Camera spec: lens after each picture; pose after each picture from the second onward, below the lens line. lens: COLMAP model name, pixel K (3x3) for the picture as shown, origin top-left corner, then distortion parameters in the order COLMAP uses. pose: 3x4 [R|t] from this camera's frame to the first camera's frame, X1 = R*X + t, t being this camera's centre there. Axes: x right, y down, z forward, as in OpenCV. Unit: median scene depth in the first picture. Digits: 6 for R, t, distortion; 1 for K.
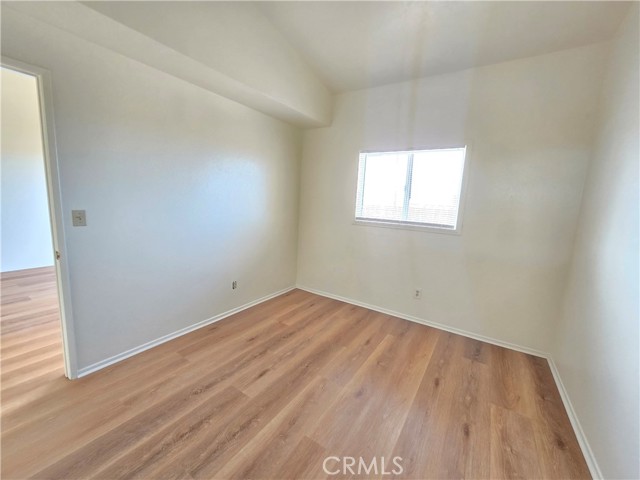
lens RADIAL K [[263.9, 0, 318.5], [0, 263.9, 239.6], [0, 0, 1]] dist [-0.001759, -0.000395]
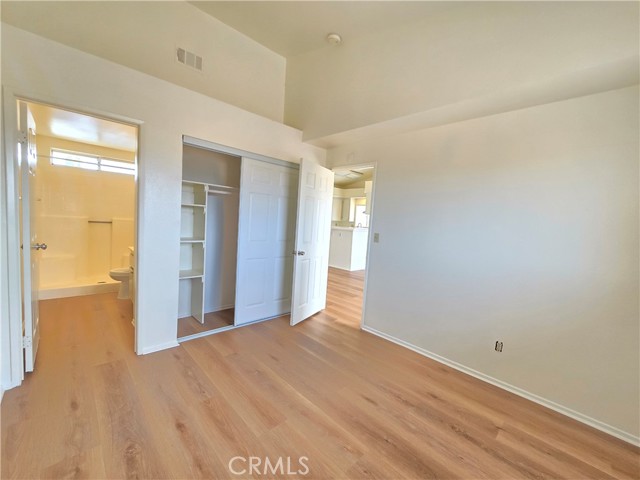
lens RADIAL K [[263.9, 0, 320.7], [0, 263.9, 235.3], [0, 0, 1]] dist [-0.001759, -0.000395]
pose [[-0.222172, -0.005074, -0.974994, 0.623848], [-0.220505, 0.974339, 0.045176, -0.067795], [0.949746, 0.225028, -0.217590, 0.729493]]
